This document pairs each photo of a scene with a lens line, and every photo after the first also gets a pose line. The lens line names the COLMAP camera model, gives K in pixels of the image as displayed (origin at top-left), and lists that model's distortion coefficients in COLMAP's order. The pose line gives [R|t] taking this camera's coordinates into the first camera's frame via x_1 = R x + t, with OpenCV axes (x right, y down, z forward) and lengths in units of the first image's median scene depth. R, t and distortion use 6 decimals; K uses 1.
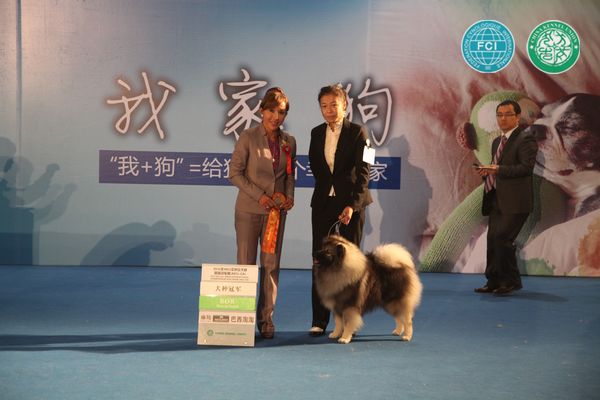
lens RADIAL K [[1367.8, 0, 324.6], [0, 1367.8, 186.1], [0, 0, 1]] dist [0.210076, 0.000000]
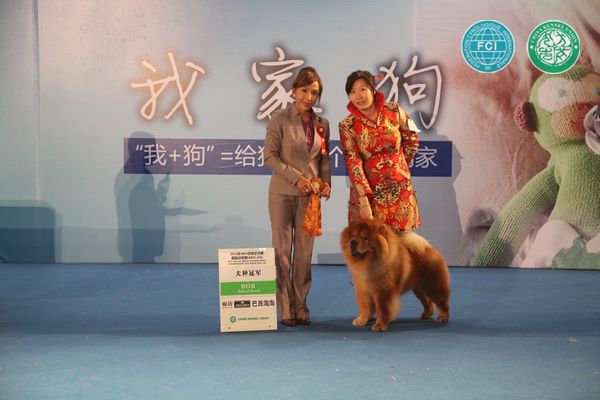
lens RADIAL K [[1209.4, 0, 295.5], [0, 1209.4, 196.0], [0, 0, 1]] dist [0.186869, 0.000000]
pose [[0.998273, -0.010674, -0.057761, -0.001919], [0.011866, 0.999723, 0.020327, -0.002447], [0.057528, -0.020977, 0.998123, 0.190892]]
